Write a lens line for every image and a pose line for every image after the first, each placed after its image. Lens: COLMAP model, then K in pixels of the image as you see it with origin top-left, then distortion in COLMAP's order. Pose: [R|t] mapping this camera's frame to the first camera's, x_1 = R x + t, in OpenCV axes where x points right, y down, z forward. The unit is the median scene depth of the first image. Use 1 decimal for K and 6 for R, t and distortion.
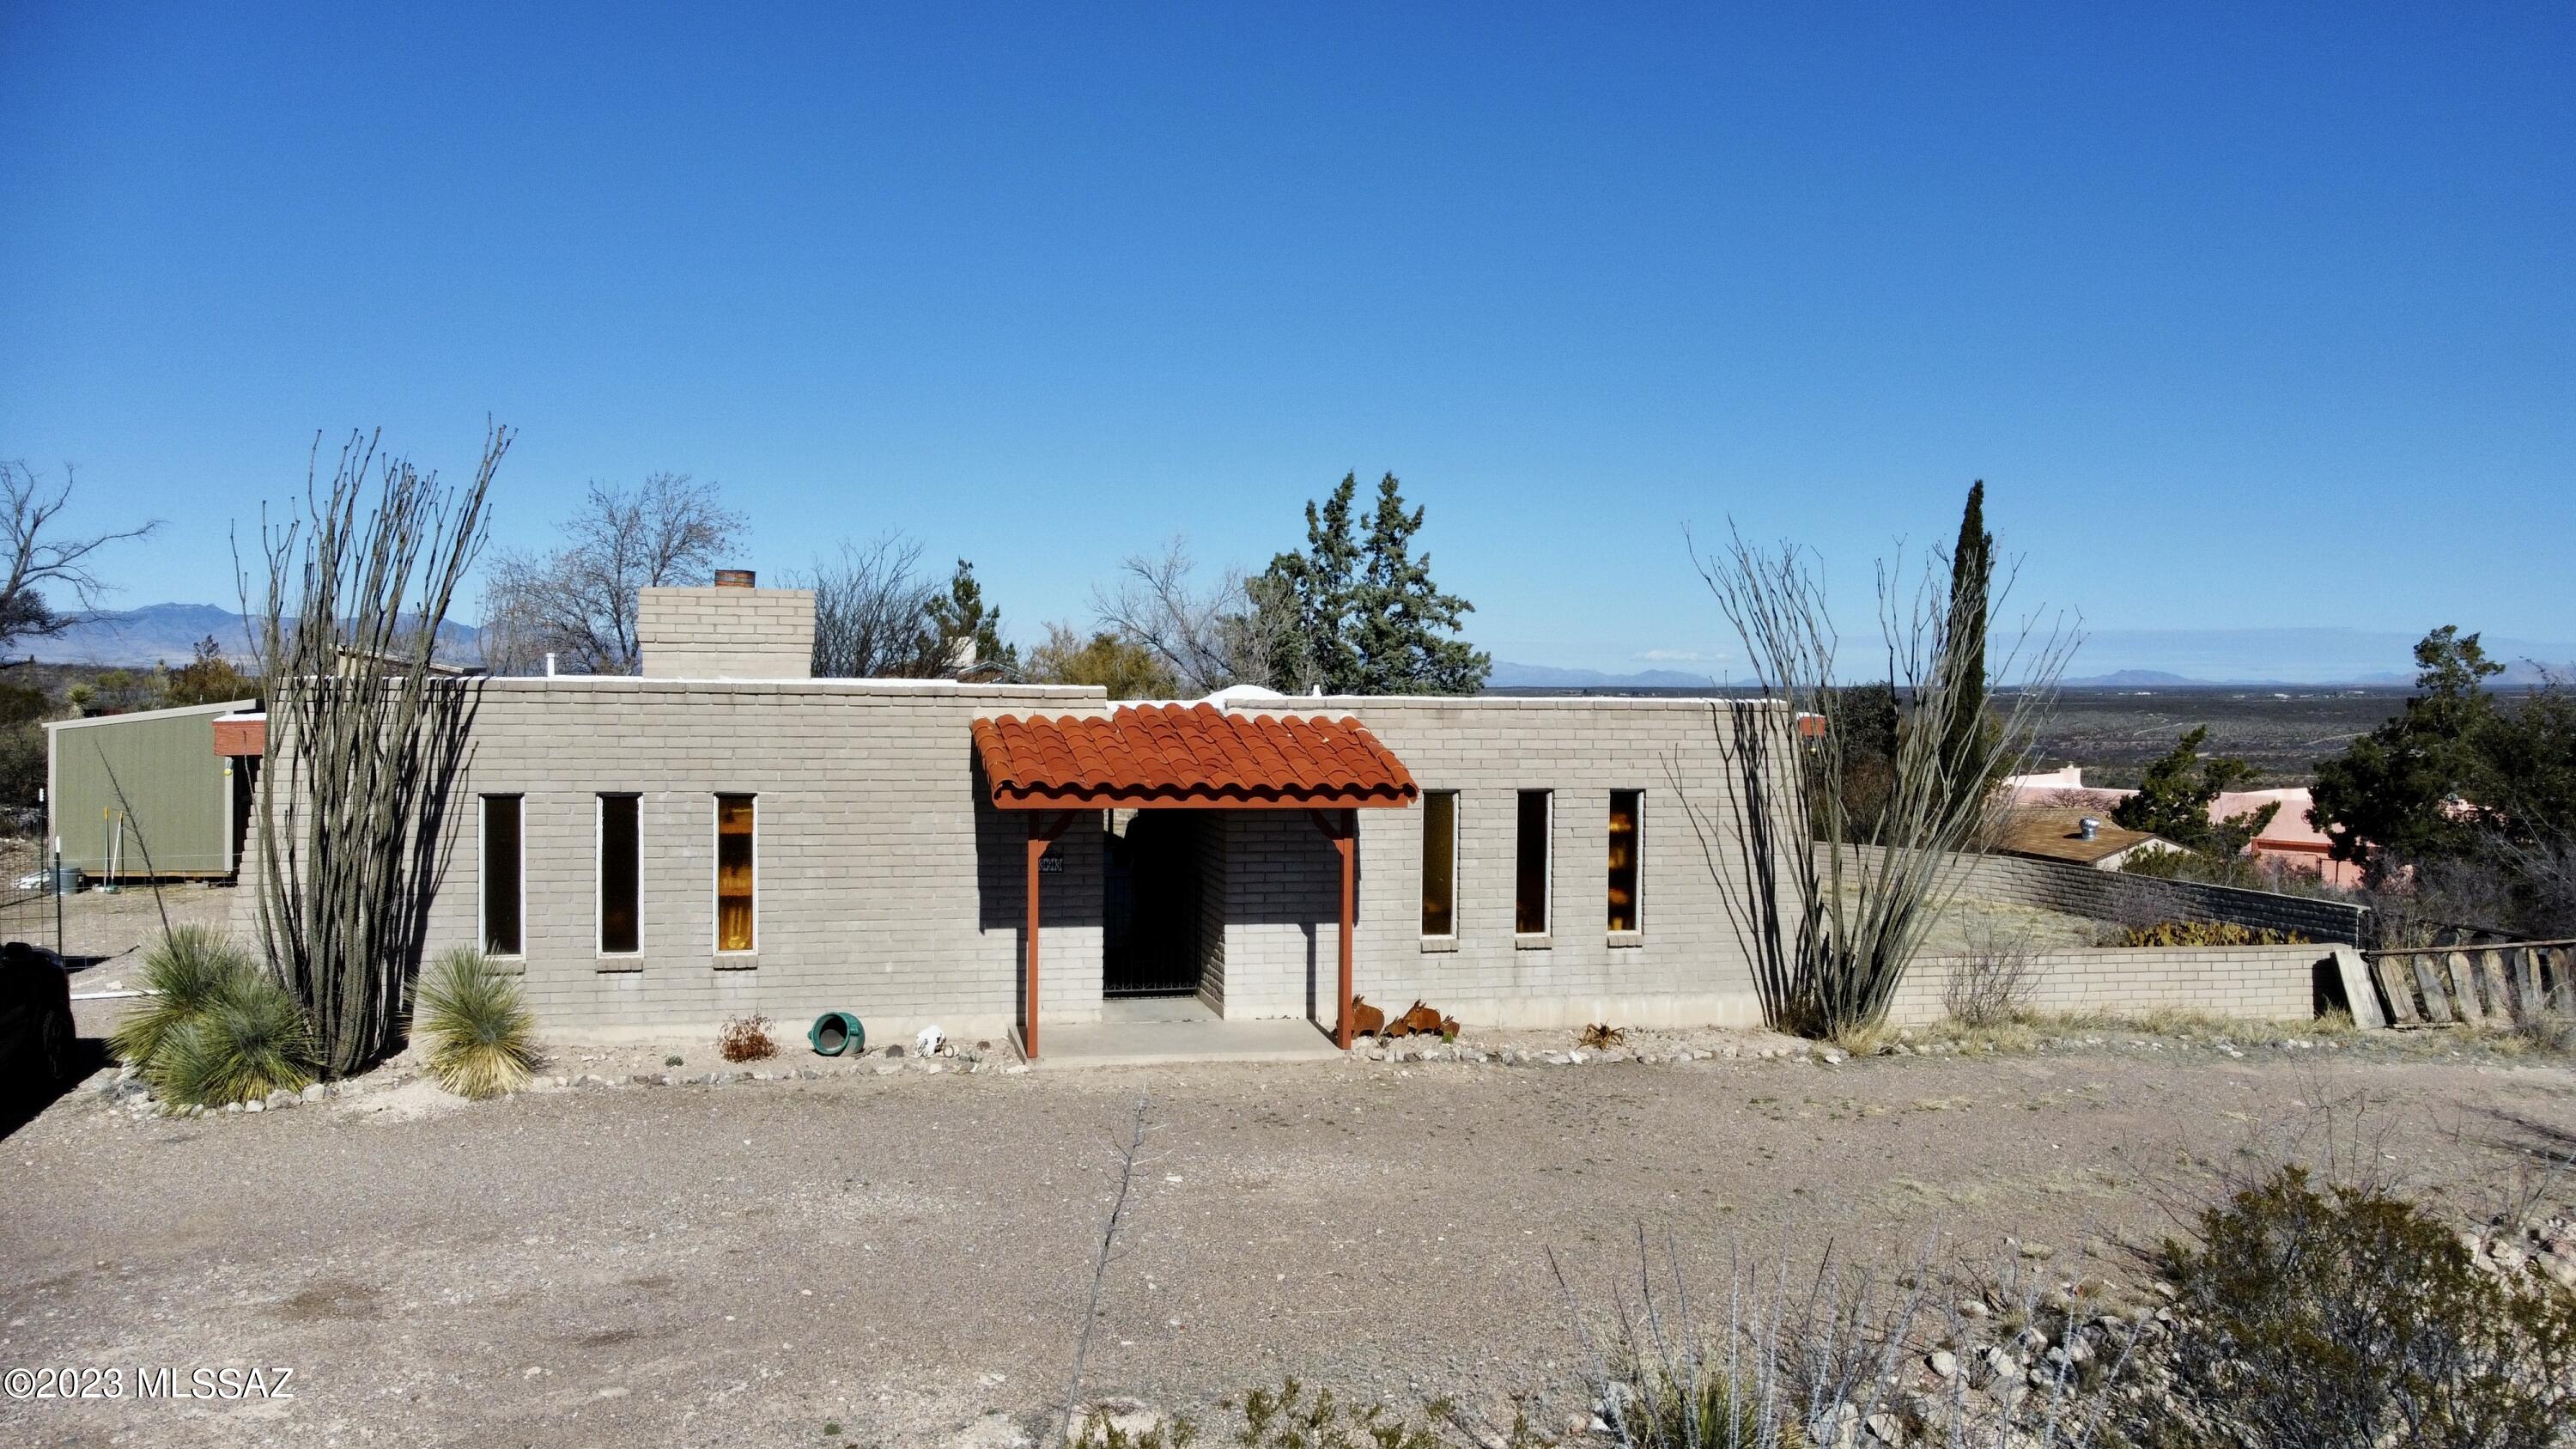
lens RADIAL K [[1965.9, 0, 1286.2], [0, 1965.9, 741.3], [0, 0, 1]] dist [-0.000816, -0.009643]
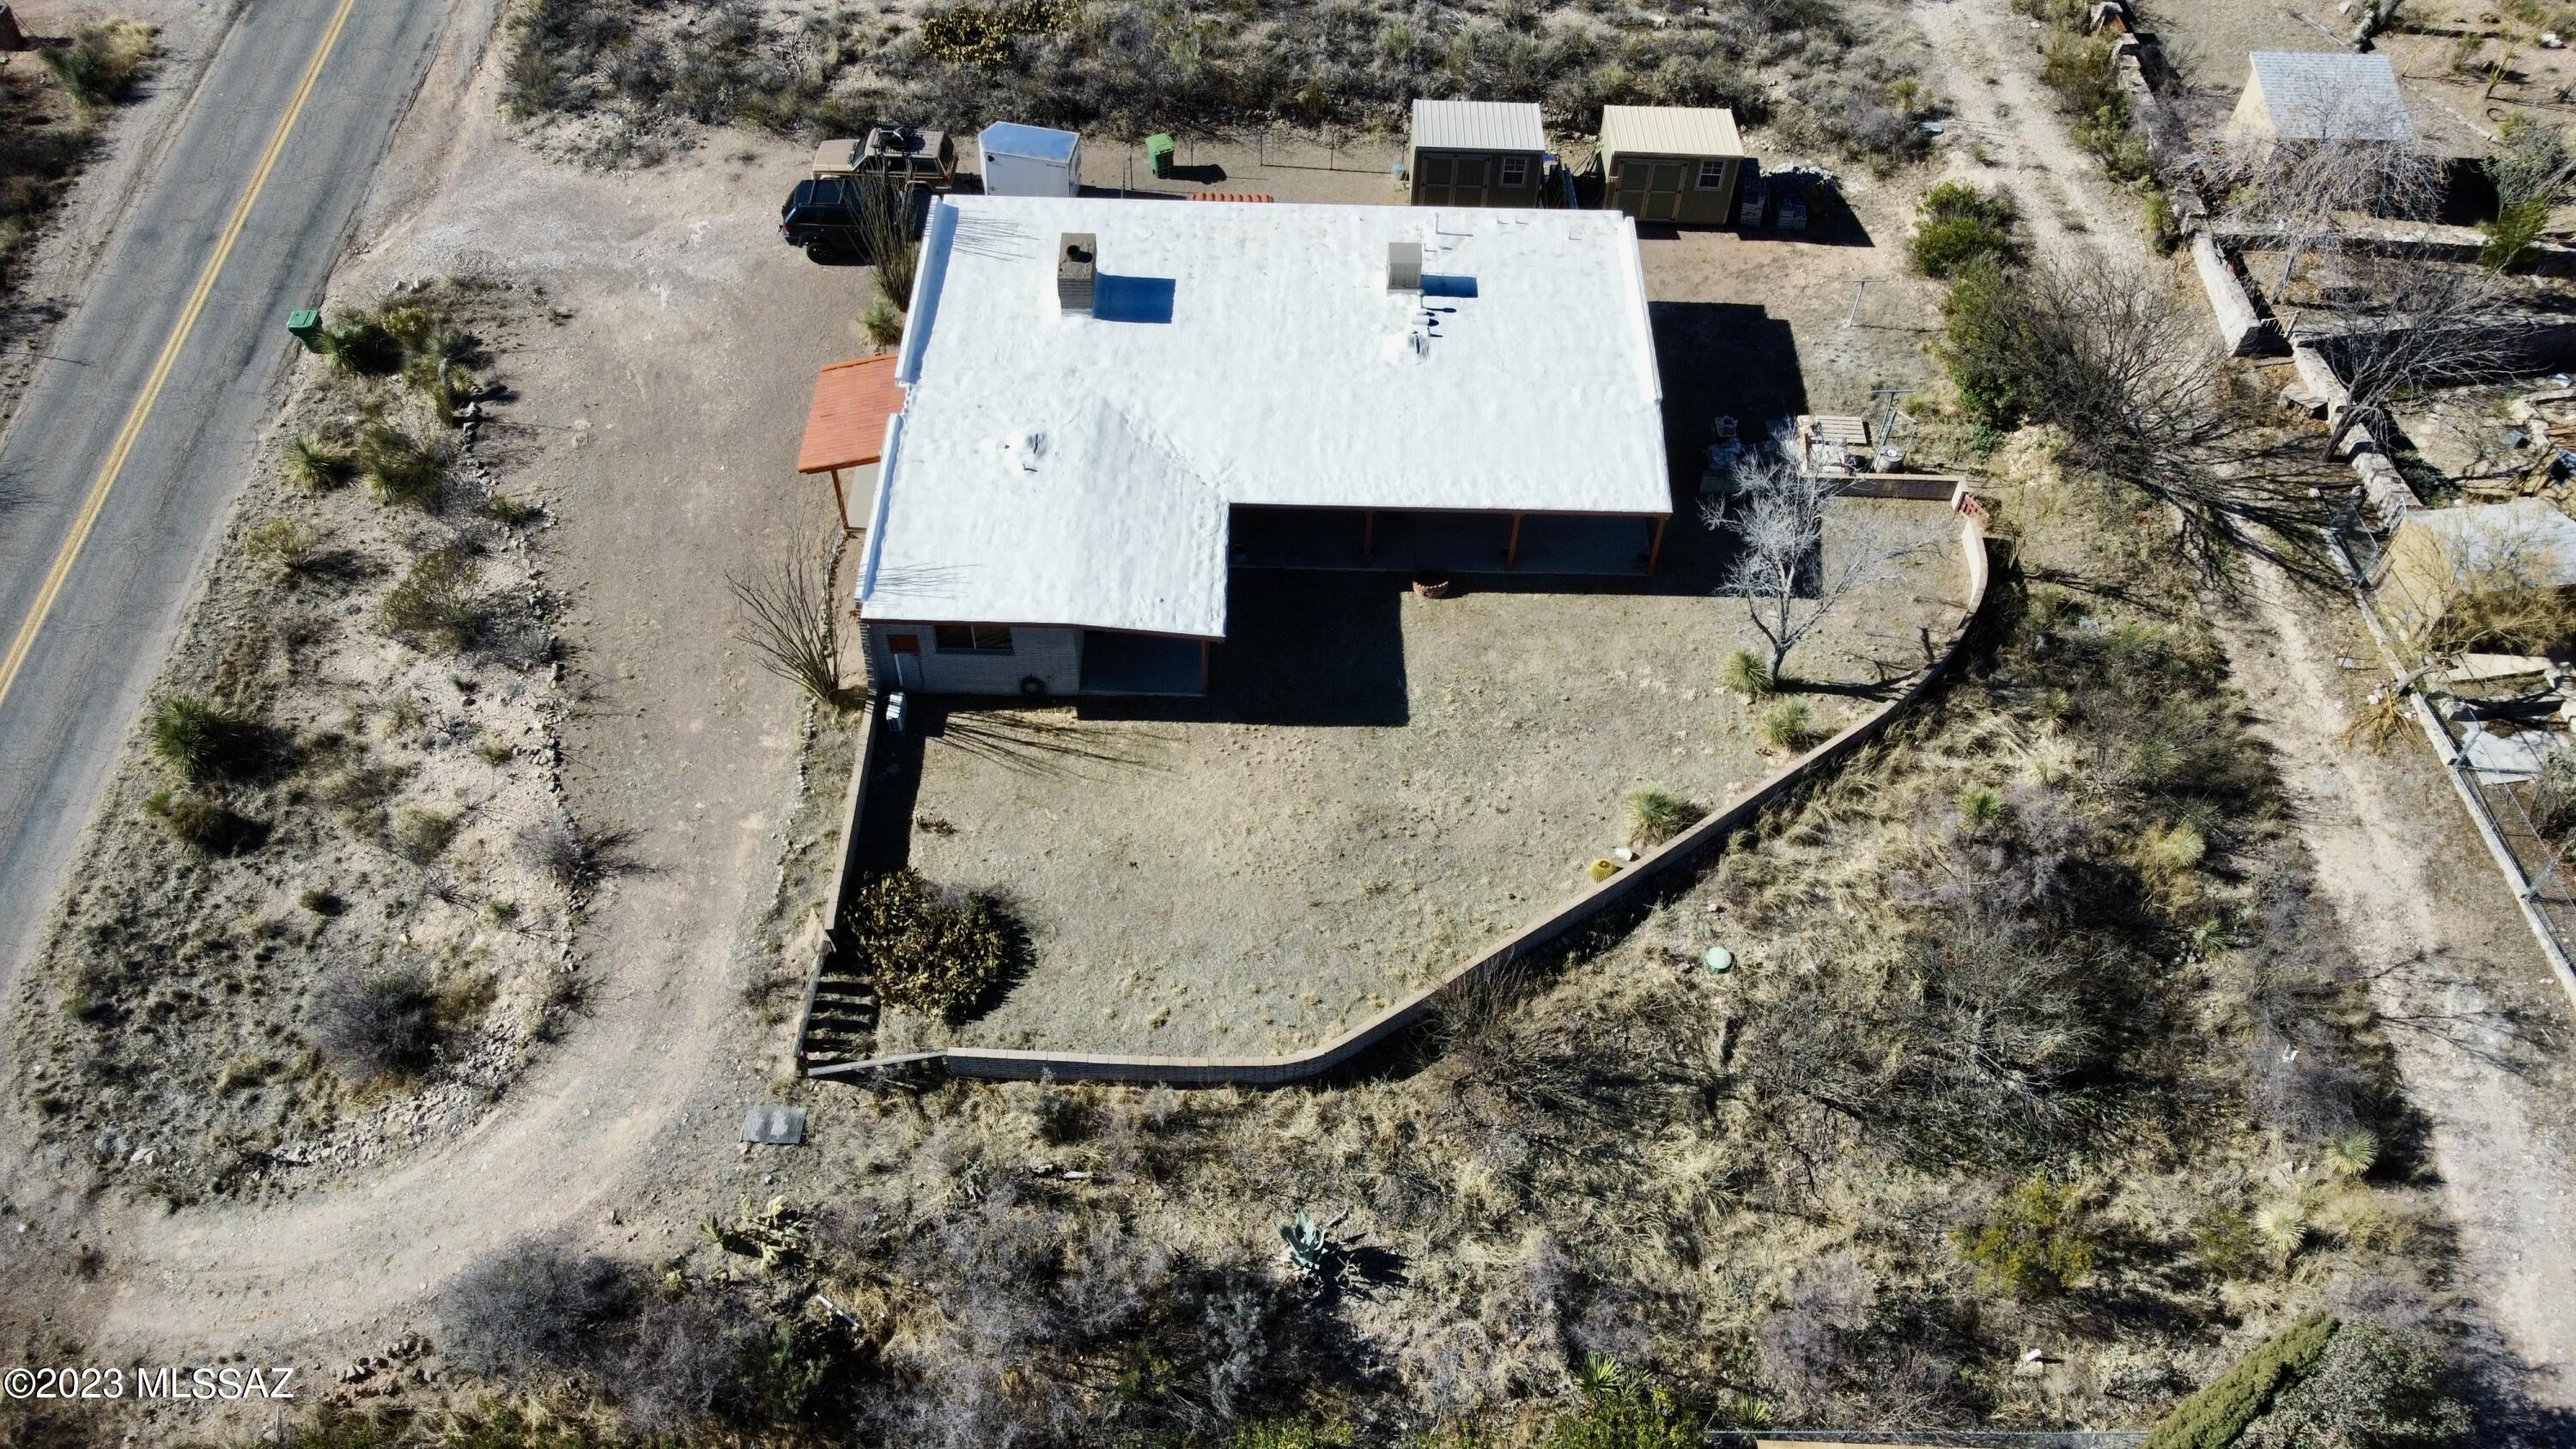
lens RADIAL K [[1965.9, 0, 1285.9], [0, 1965.9, 732.8], [0, 0, 1]] dist [-0.000816, -0.009643]
pose [[-0.243517, 0.747359, -0.618186, 1.672354], [-0.060871, 0.624340, 0.778777, -1.719539], [0.967985, 0.227275, -0.106545, 1.822267]]
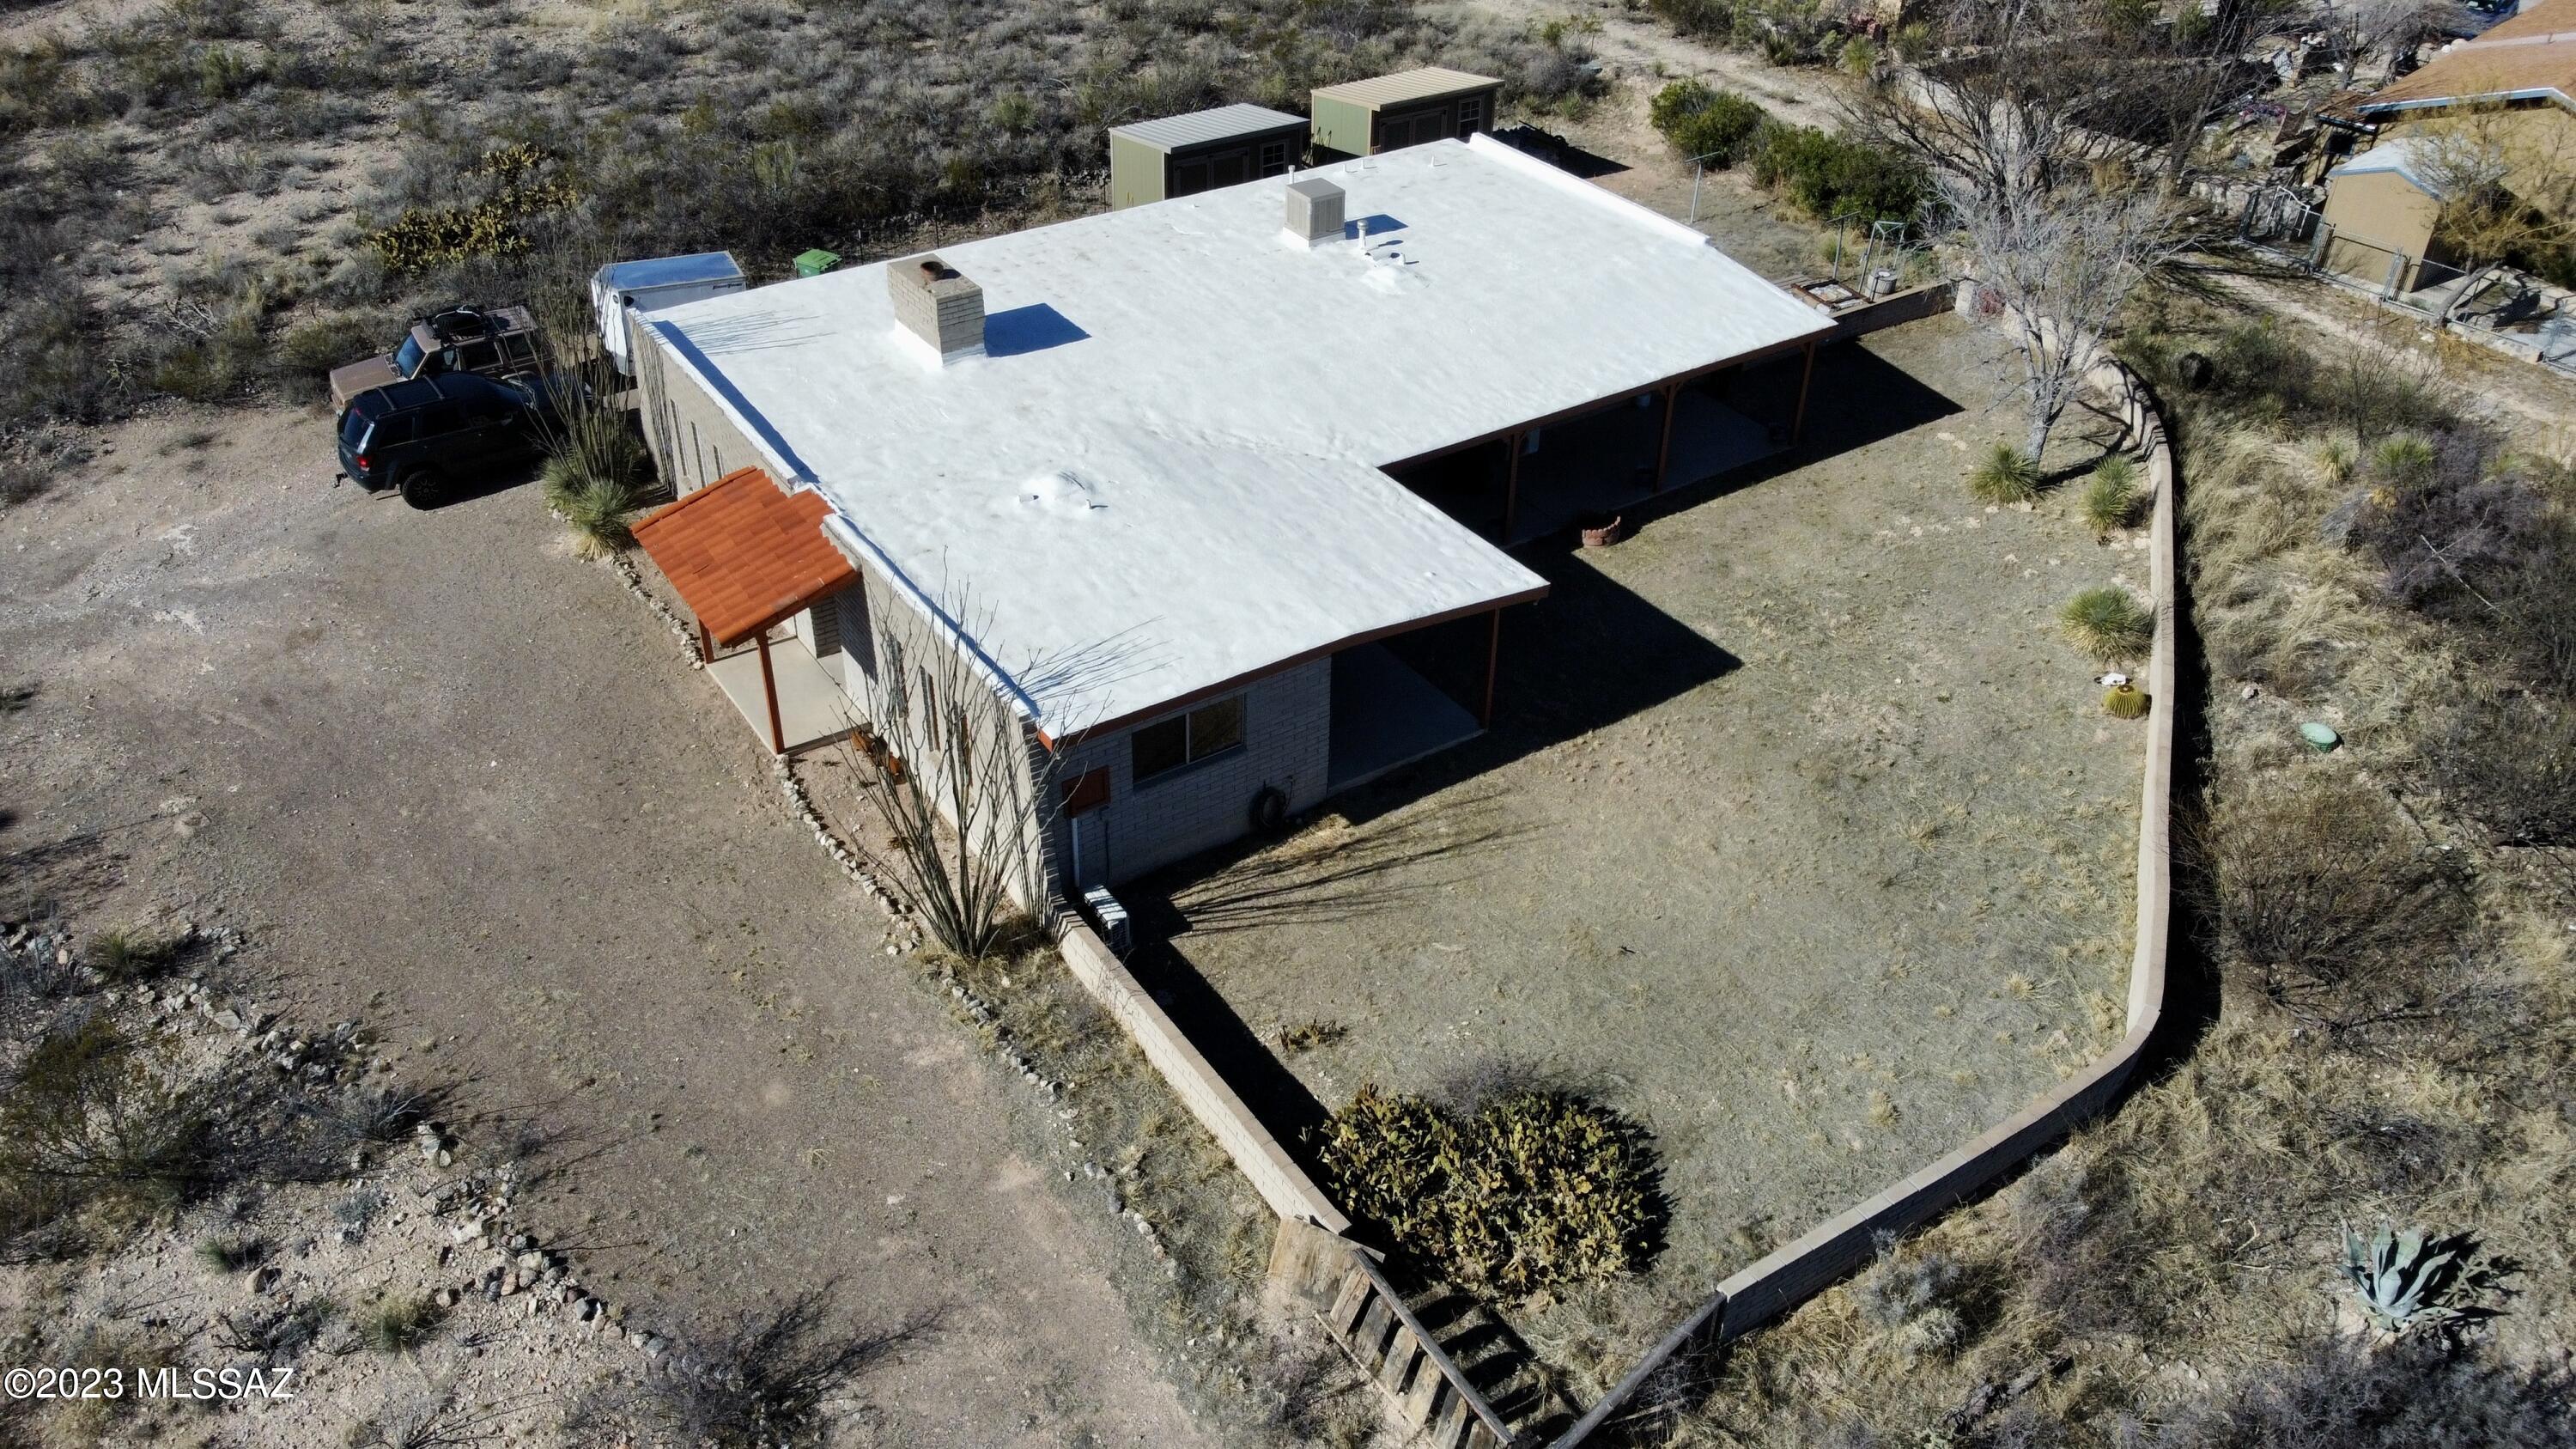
lens RADIAL K [[1965.9, 0, 1288.3], [0, 1965.9, 724.8], [0, 0, 1]] dist [-0.000816, -0.009643]
pose [[0.350823, 0.534120, -0.769181, 1.311870], [-0.048063, 0.830574, 0.554830, -0.726009], [0.935207, -0.157678, 0.317056, 0.821928]]
